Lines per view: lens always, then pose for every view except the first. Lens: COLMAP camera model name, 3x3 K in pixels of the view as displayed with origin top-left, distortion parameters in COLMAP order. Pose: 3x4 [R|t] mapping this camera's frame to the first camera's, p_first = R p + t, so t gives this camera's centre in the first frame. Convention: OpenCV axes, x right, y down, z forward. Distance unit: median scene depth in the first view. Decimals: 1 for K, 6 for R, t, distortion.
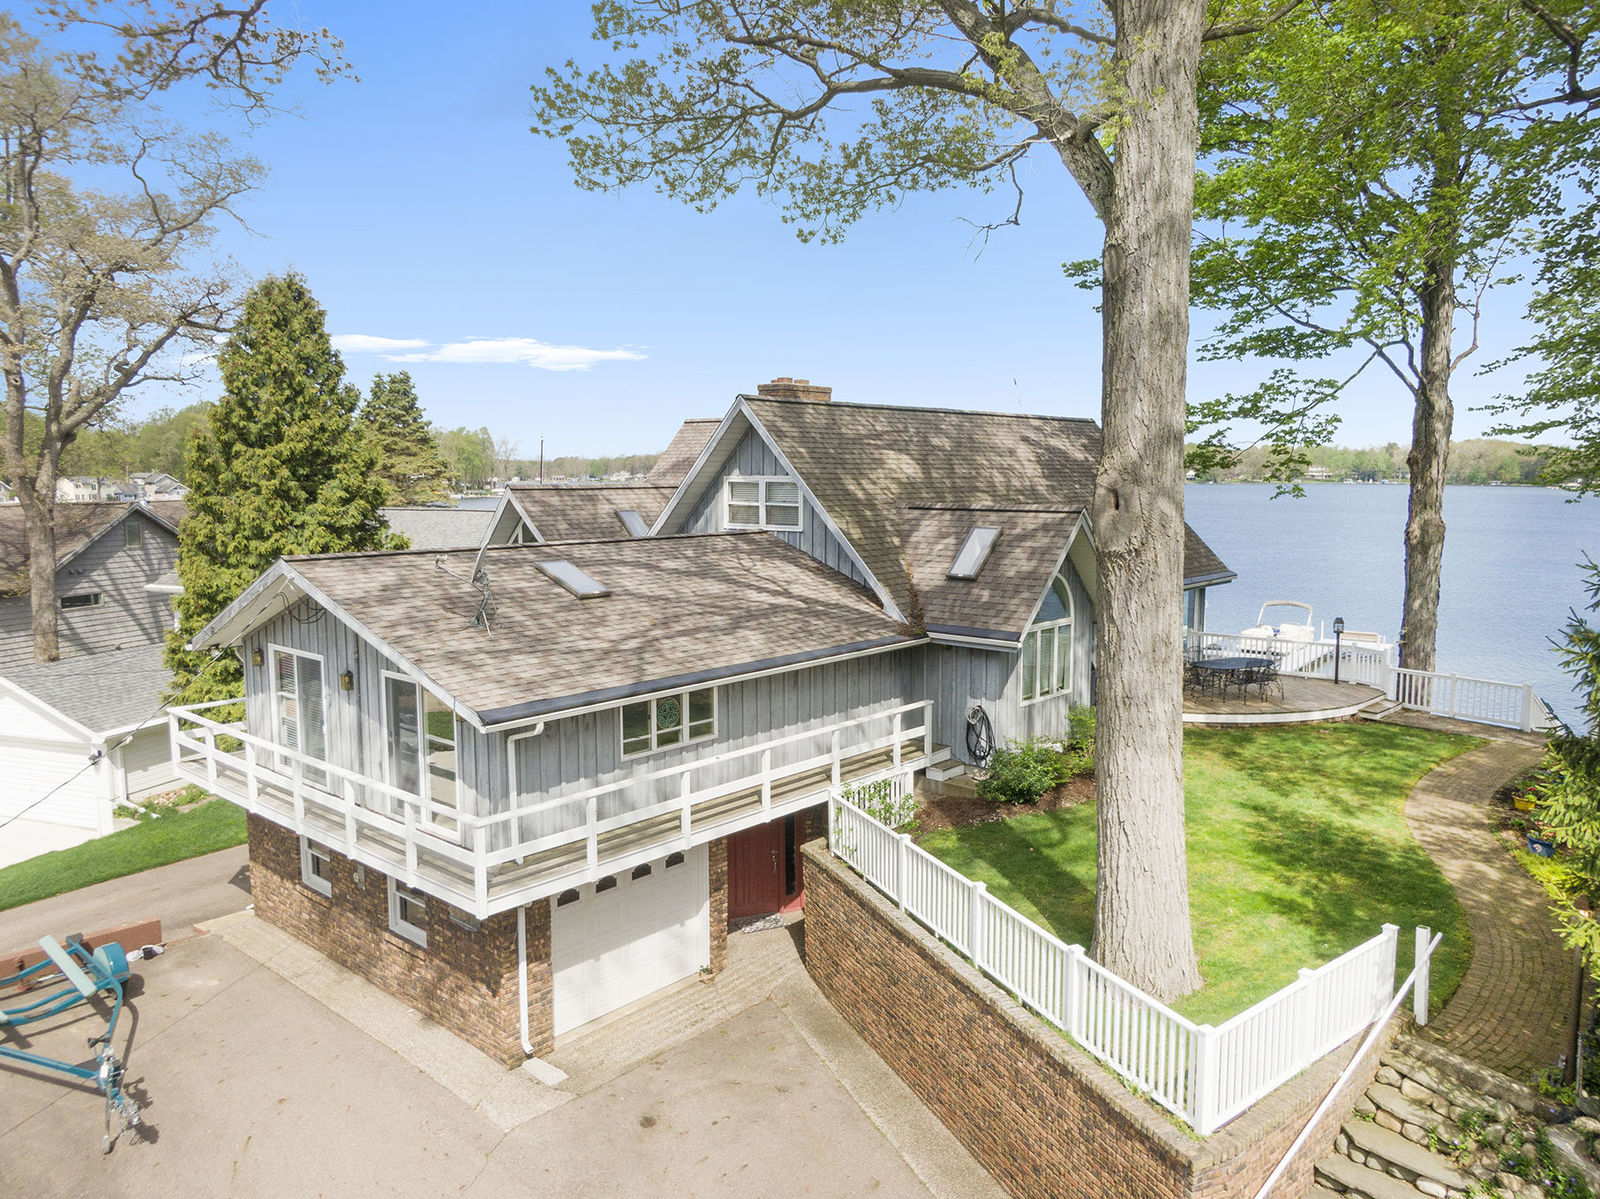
lens RADIAL K [[1130.2, 0, 804.5], [0, 1130.2, 597.3], [0, 0, 1]] dist [0.053554, -0.094732]
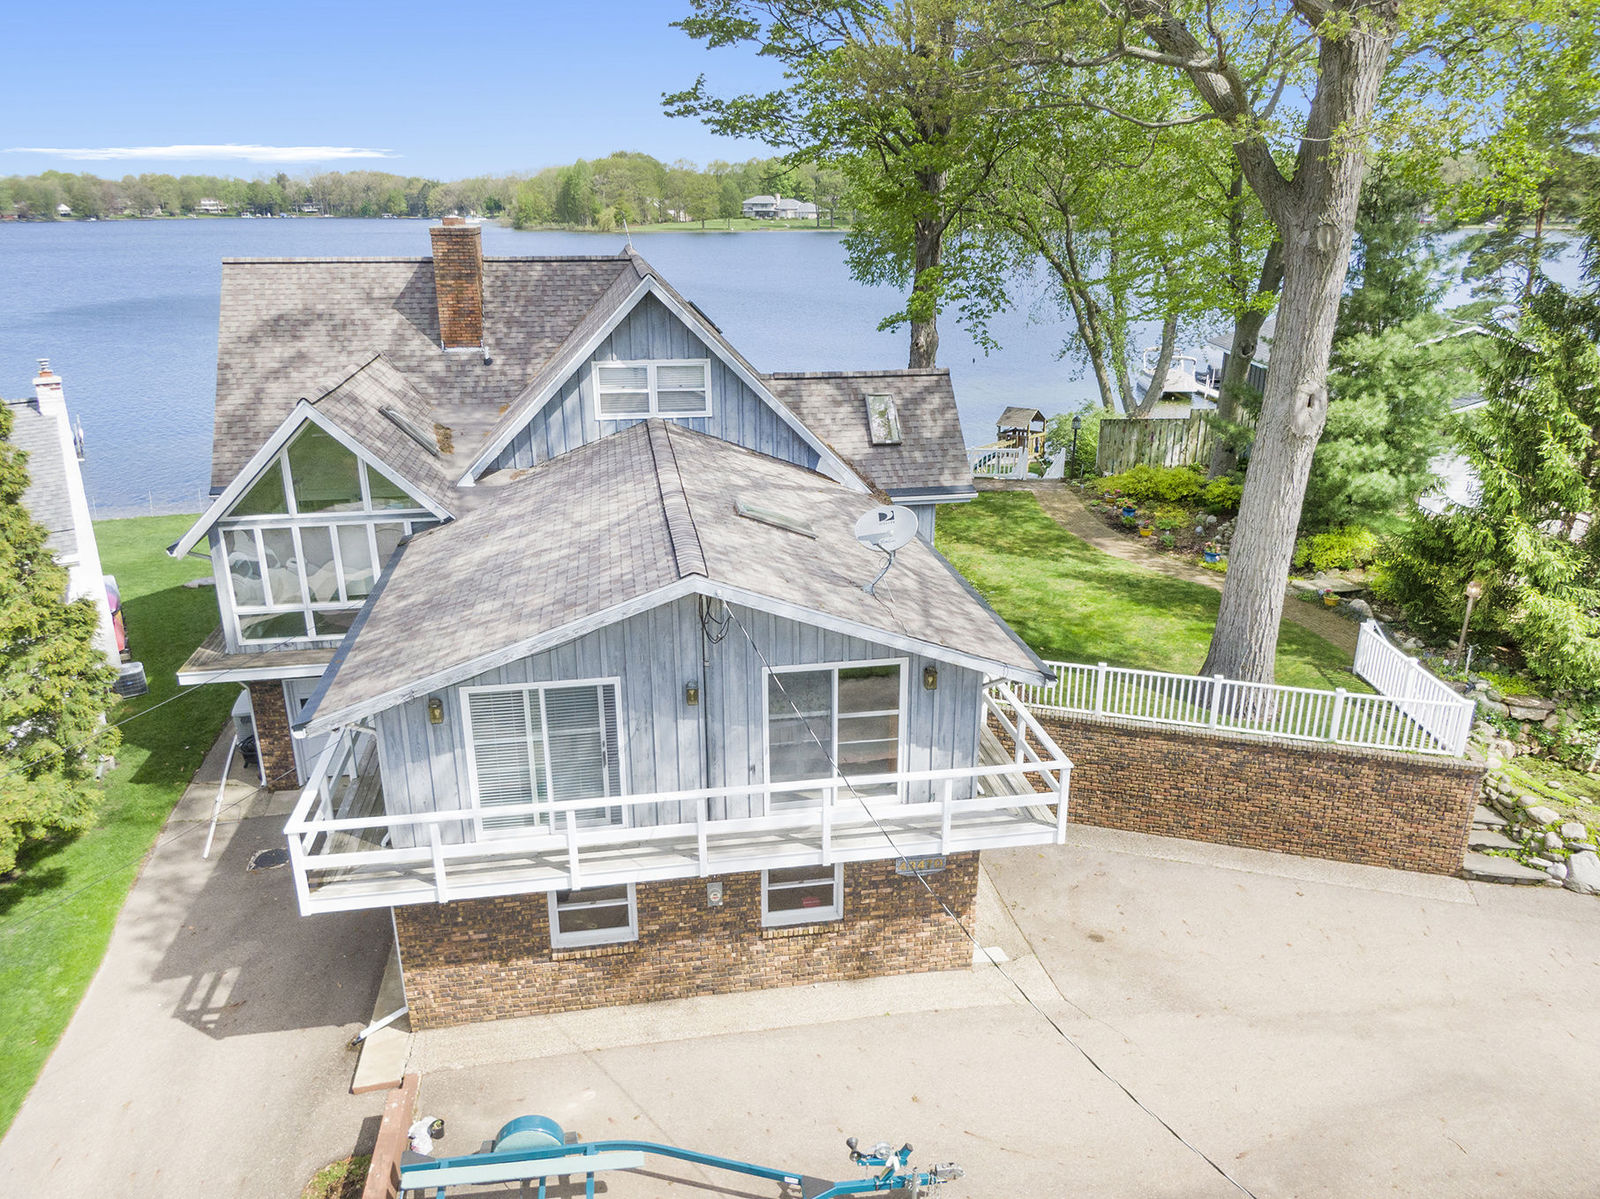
lens RADIAL K [[1130.2, 0, 804.5], [0, 1130.2, 597.3], [0, 0, 1]] dist [0.053554, -0.094732]
pose [[0.625440, -0.259199, 0.735962, -0.911039], [0.088704, 0.960717, 0.262973, -0.201595], [-0.775213, -0.099191, 0.623863, 0.395208]]
